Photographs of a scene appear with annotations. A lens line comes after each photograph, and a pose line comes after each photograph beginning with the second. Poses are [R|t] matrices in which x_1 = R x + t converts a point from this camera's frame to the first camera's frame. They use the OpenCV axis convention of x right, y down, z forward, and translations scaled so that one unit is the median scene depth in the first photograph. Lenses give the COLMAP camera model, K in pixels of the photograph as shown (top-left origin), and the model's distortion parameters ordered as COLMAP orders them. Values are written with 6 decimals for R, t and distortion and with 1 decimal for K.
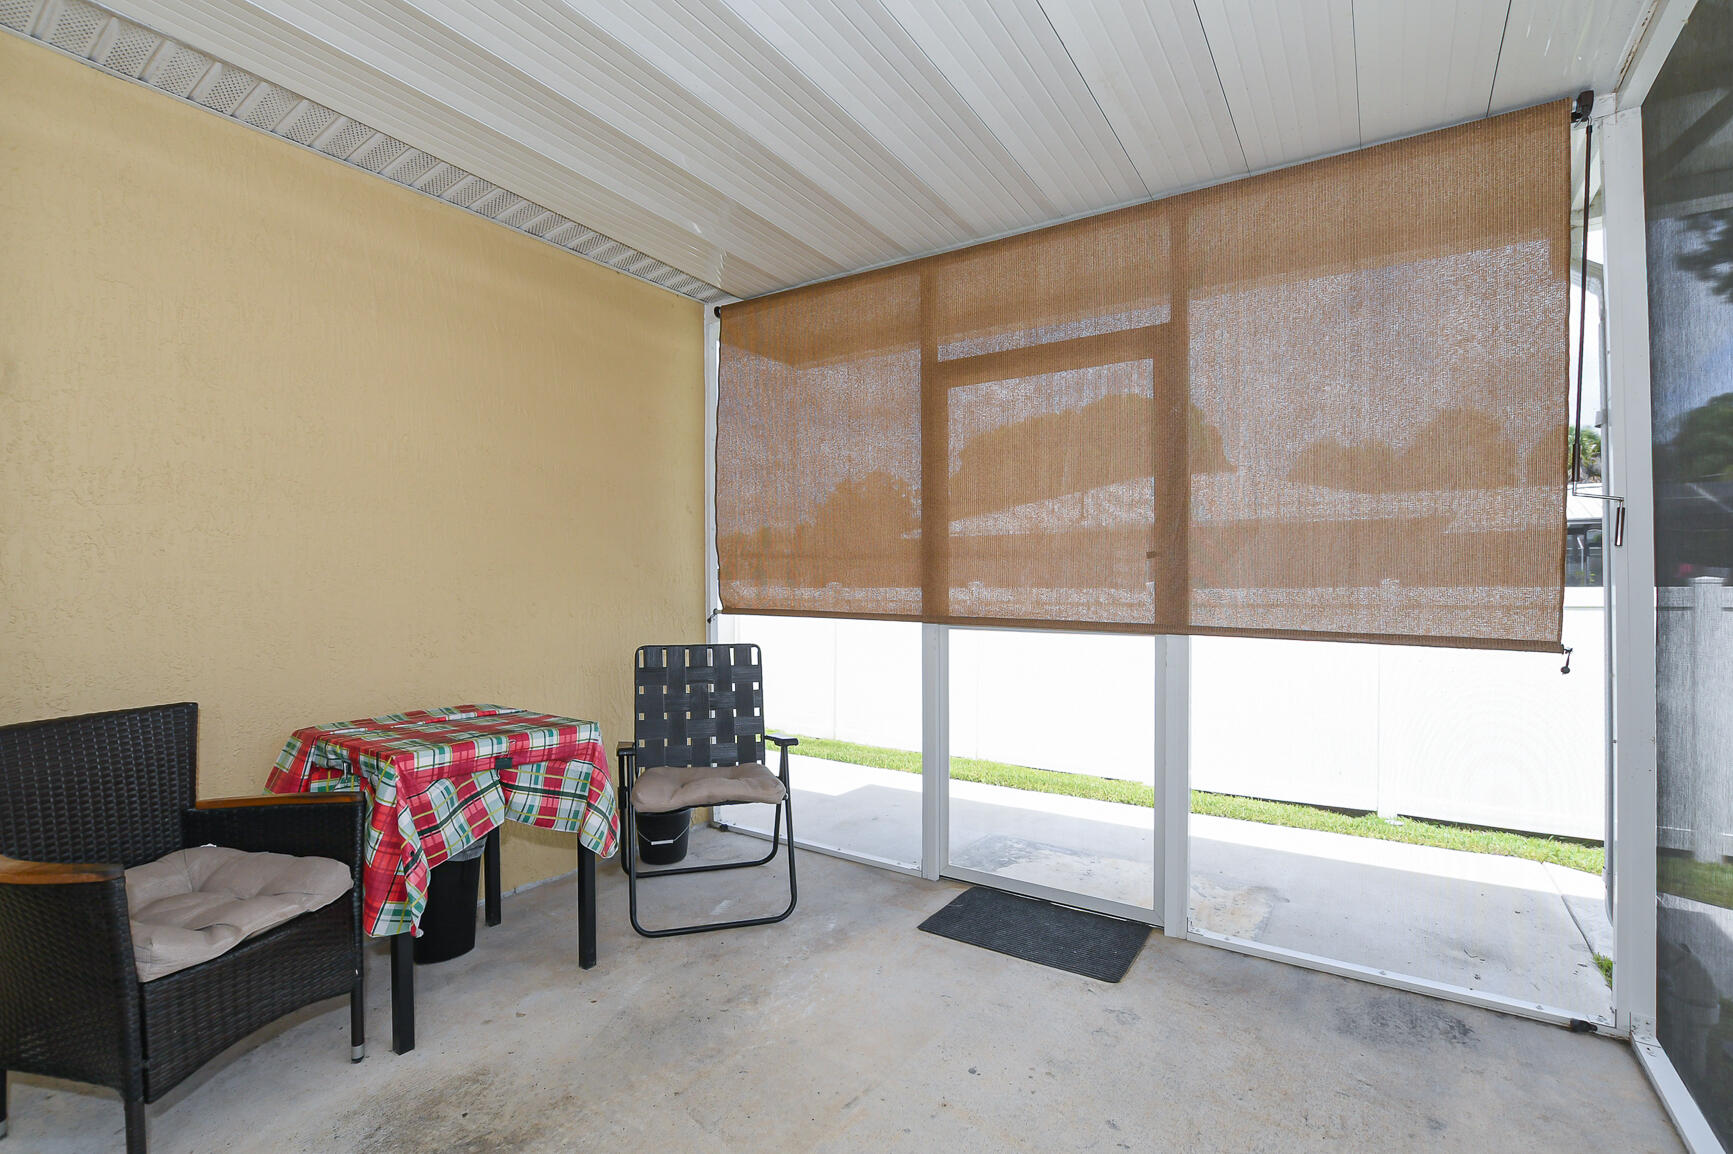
lens RADIAL K [[793.8, 0, 866.5], [0, 793.8, 577.0], [0, 0, 1]] dist [-0.045477, 0.000088]
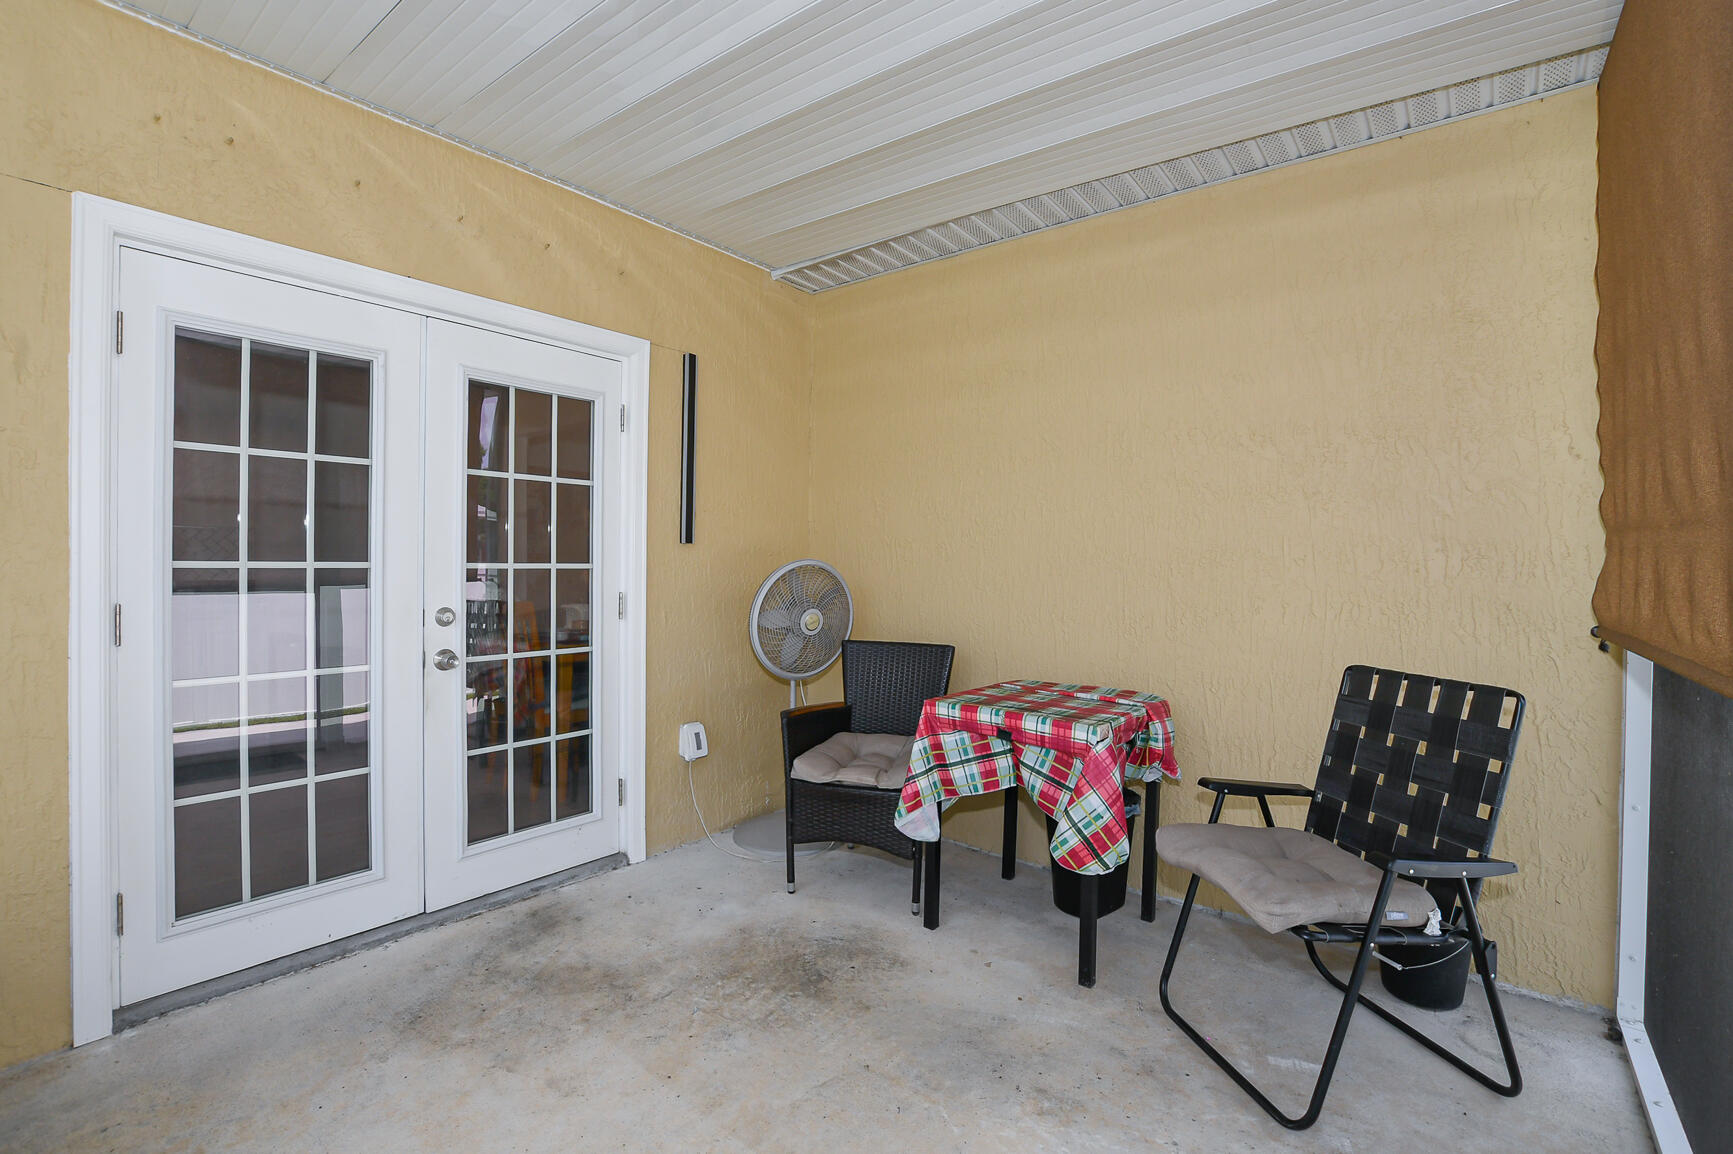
lens RADIAL K [[773.3, 0, 866.5], [0, 773.3, 577.0], [0, 0, 1]] dist [0.000763, 0.000025]
pose [[-0.097359, 0.016717, -0.995109, 0.619803], [0.000663, 0.999860, 0.016732, -0.004118], [0.995249, 0.000969, -0.097357, 0.881418]]
